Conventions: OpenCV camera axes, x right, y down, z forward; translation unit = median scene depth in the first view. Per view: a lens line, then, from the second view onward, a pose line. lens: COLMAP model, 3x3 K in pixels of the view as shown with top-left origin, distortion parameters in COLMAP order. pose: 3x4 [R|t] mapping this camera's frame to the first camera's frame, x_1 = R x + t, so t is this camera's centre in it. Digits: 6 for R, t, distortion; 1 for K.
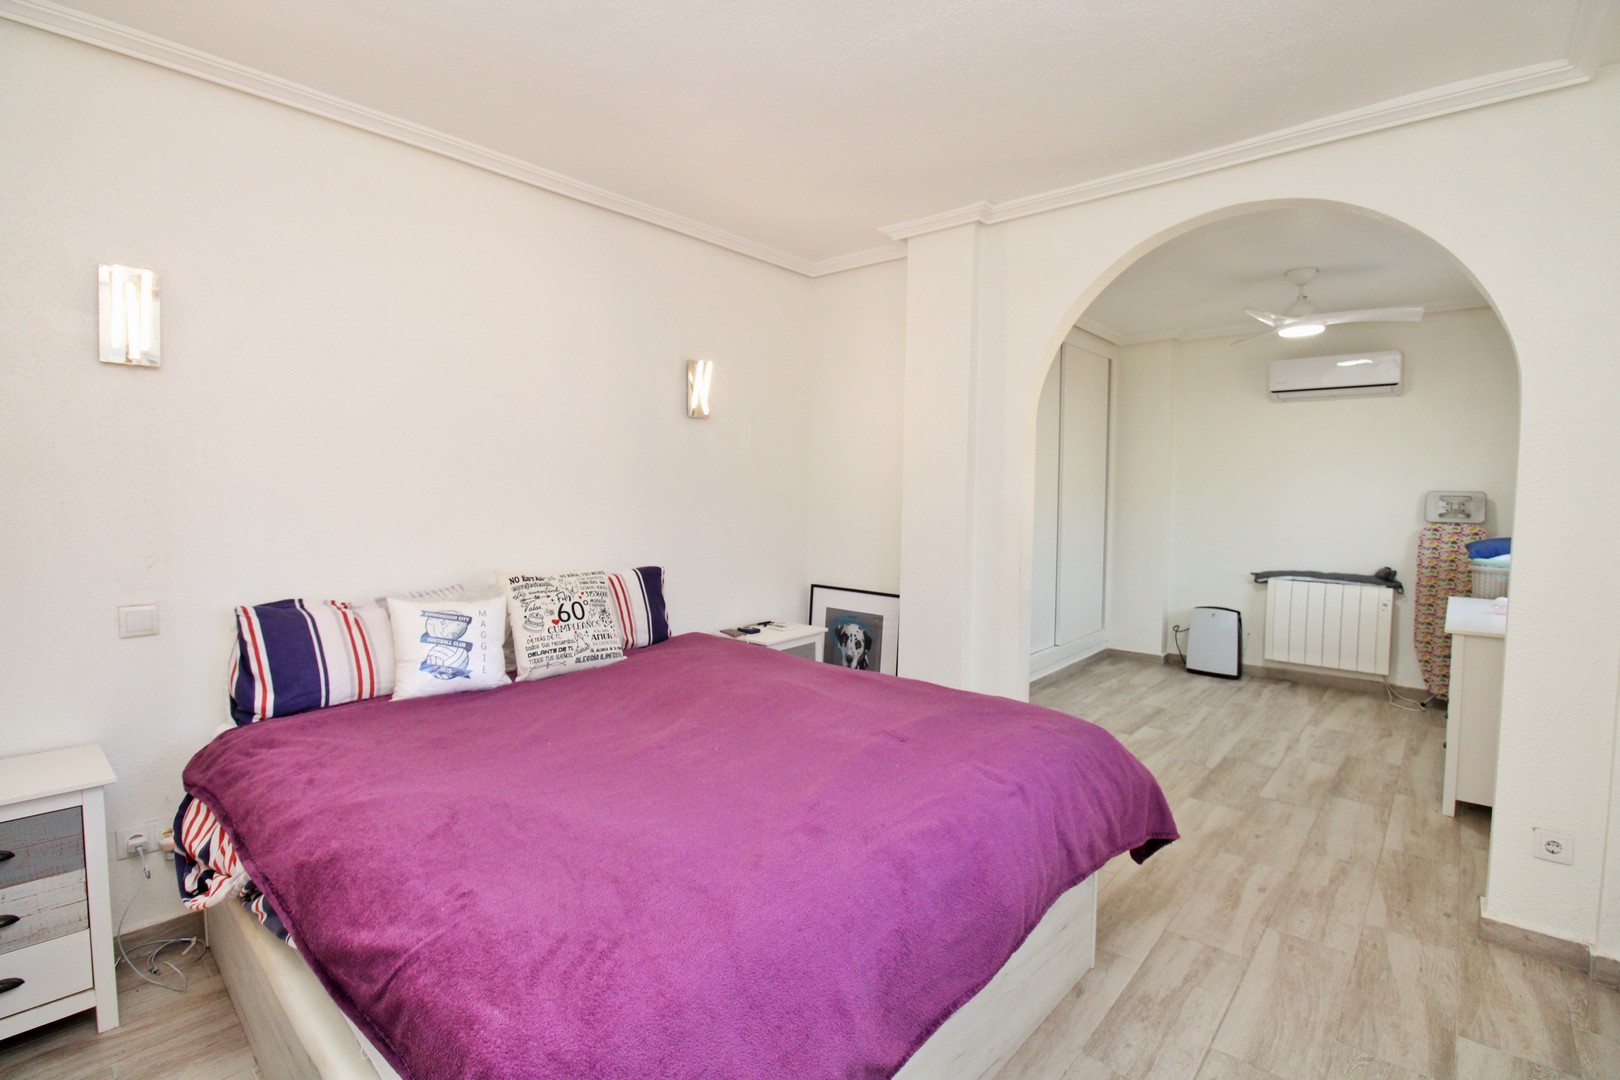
lens RADIAL K [[745.4, 0, 813.0], [0, 745.4, 527.7], [0, 0, 1]] dist [0.001852, -0.013369]
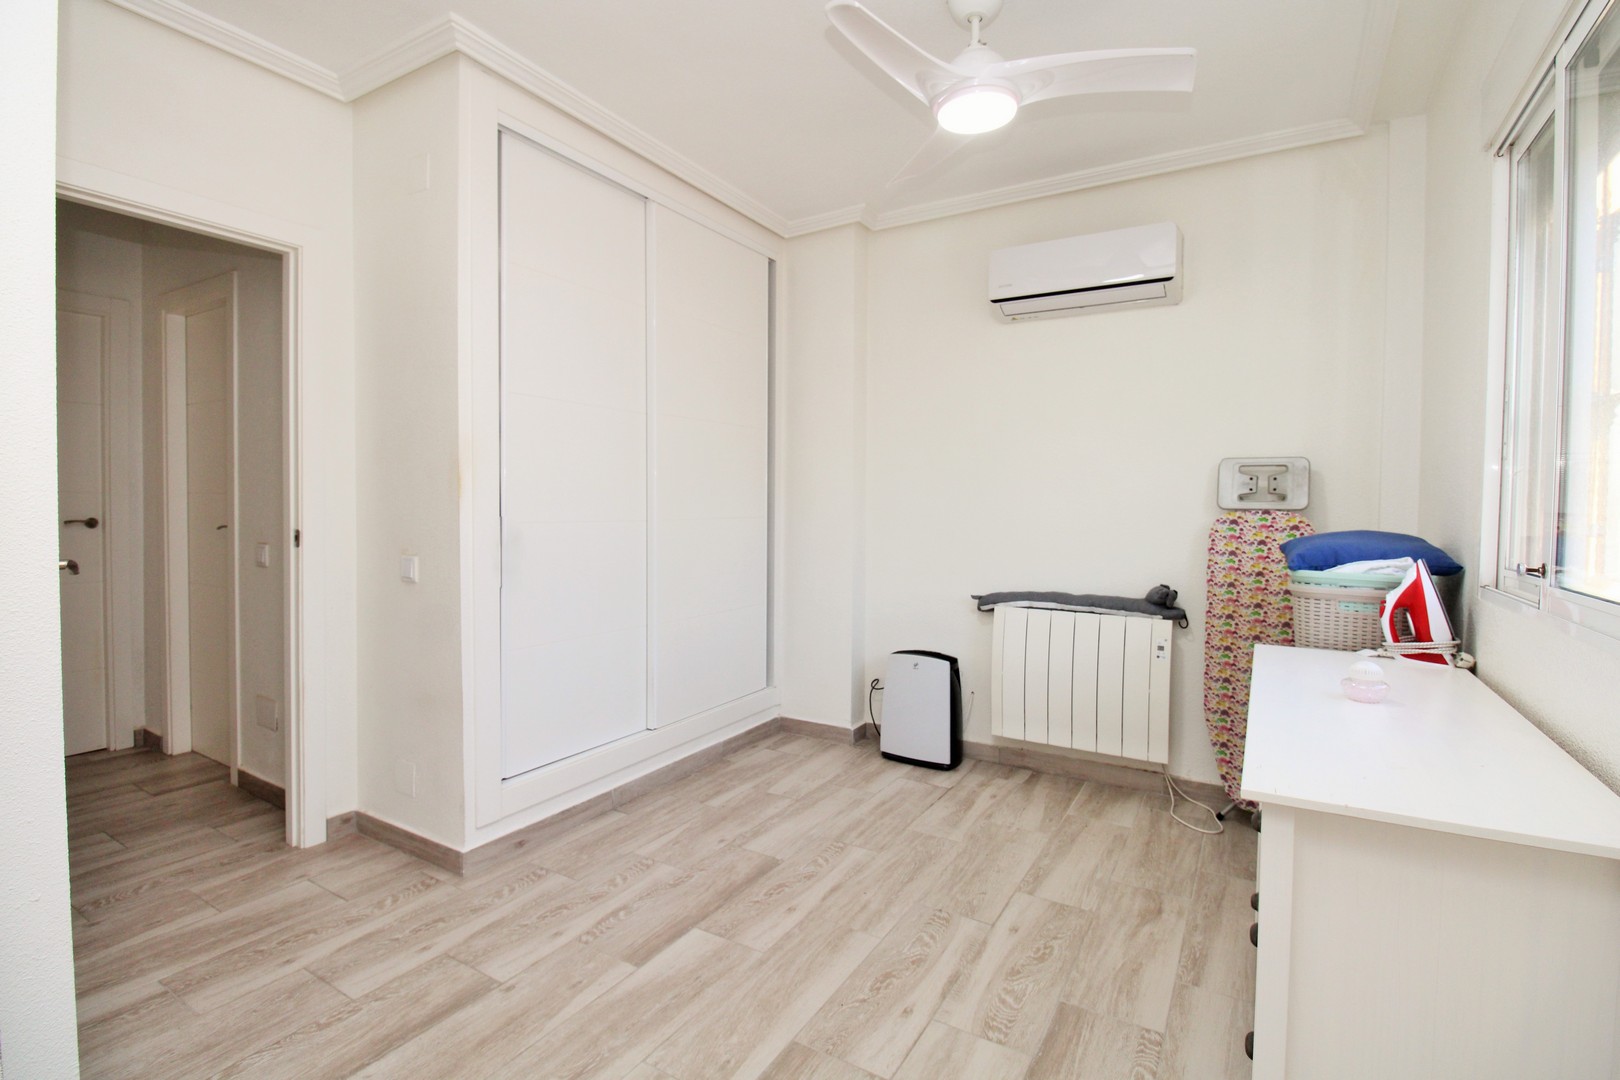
lens RADIAL K [[745.4, 0, 813.0], [0, 745.4, 527.7], [0, 0, 1]] dist [0.001852, -0.013369]
pose [[0.985537, -0.005121, 0.169383, 0.396965], [0.008154, 0.999819, -0.017218, 0.014935], [-0.169264, 0.018350, 0.985400, 0.457969]]
